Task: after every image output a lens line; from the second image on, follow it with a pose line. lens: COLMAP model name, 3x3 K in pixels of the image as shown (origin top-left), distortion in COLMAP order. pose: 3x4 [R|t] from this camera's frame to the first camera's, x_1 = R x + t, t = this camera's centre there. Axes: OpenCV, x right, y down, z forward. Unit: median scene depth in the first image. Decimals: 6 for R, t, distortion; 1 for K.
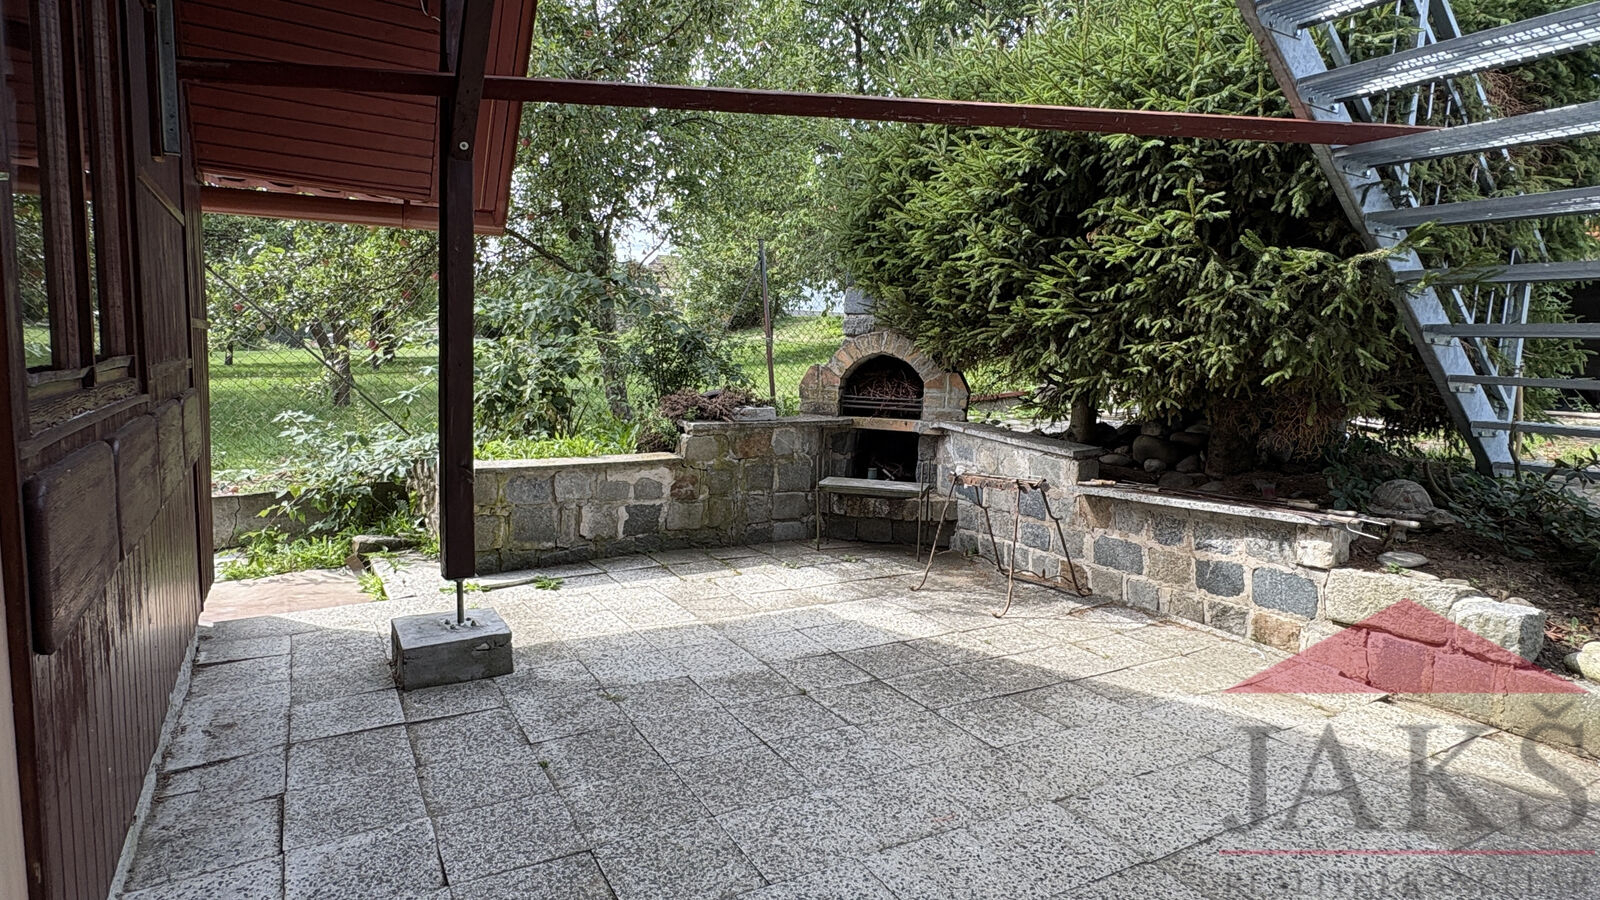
lens RADIAL K [[893.8, 0, 795.6], [0, 893.8, 455.2], [0, 0, 1]] dist [0.003259, 0.000201]
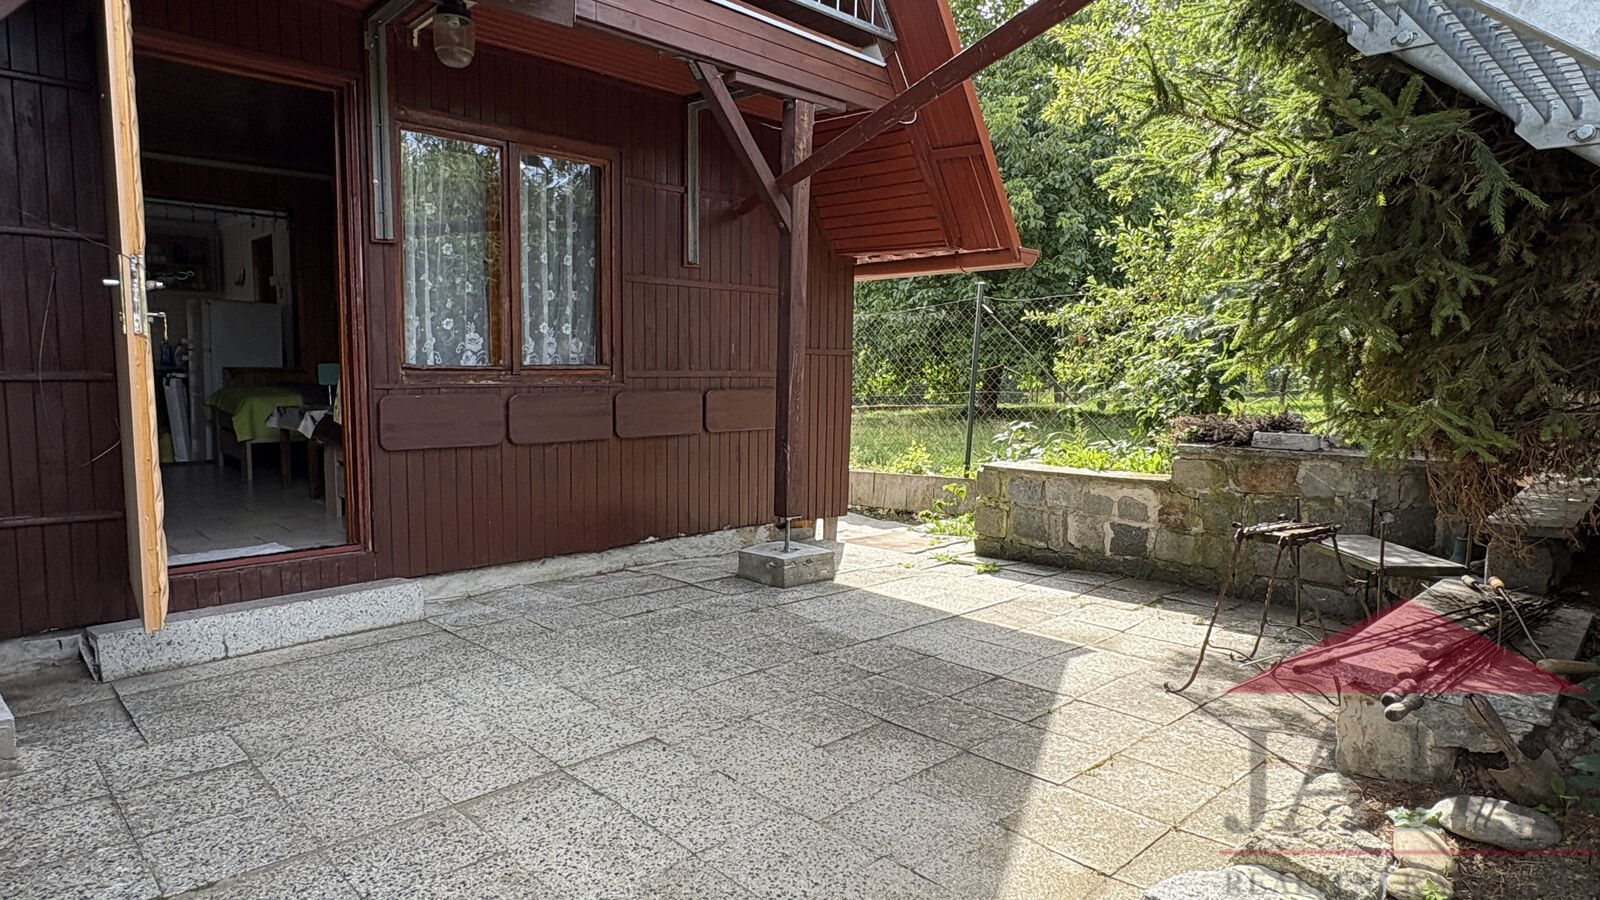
lens RADIAL K [[925.7, 0, 800.0], [0, 925.7, 450.0], [0, 0, 1]] dist [0.000089, -0.000388]
pose [[0.244104, 0.064367, -0.967610, 0.731233], [-0.118578, 0.992288, 0.036094, -0.018966], [0.962472, 0.105927, 0.249854, 0.430006]]
